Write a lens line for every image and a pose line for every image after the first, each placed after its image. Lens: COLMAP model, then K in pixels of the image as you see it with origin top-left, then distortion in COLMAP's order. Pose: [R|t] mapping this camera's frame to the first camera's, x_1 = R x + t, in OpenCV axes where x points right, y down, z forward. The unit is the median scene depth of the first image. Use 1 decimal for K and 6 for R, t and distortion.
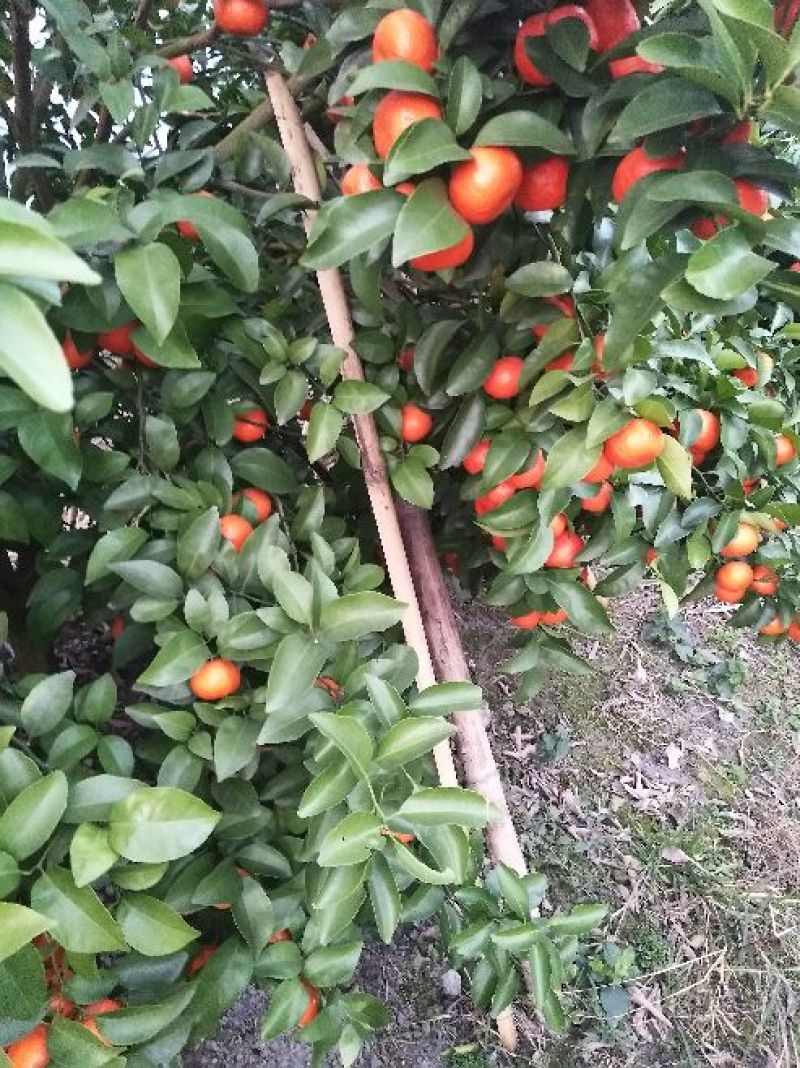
lens RADIAL K [[809.6, 0, 400.0], [0, 809.6, 534.0], [0, 0, 1]] dist [0.098454, -0.156151]
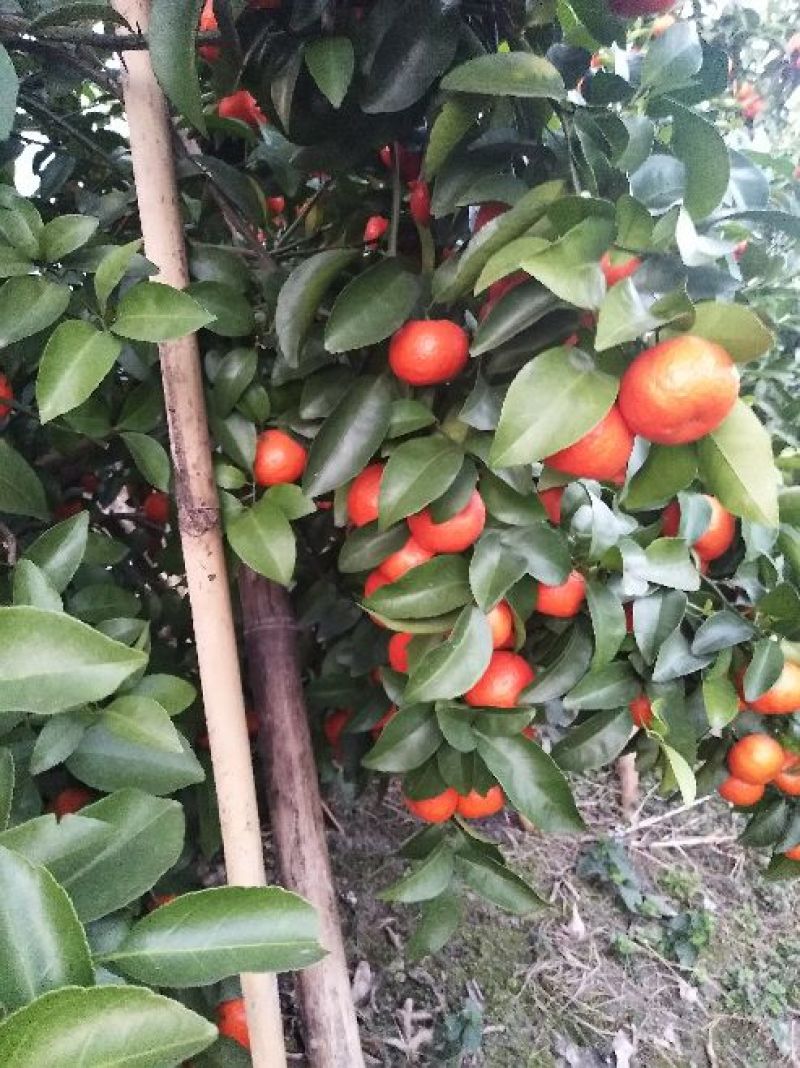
lens RADIAL K [[809.6, 0, 400.0], [0, 809.6, 534.0], [0, 0, 1]] dist [0.098454, -0.156151]
pose [[0.990651, 0.100070, 0.092721, 0.034827], [-0.071409, 0.959481, -0.272575, 0.050841], [-0.116240, 0.263406, 0.957656, 0.239602]]
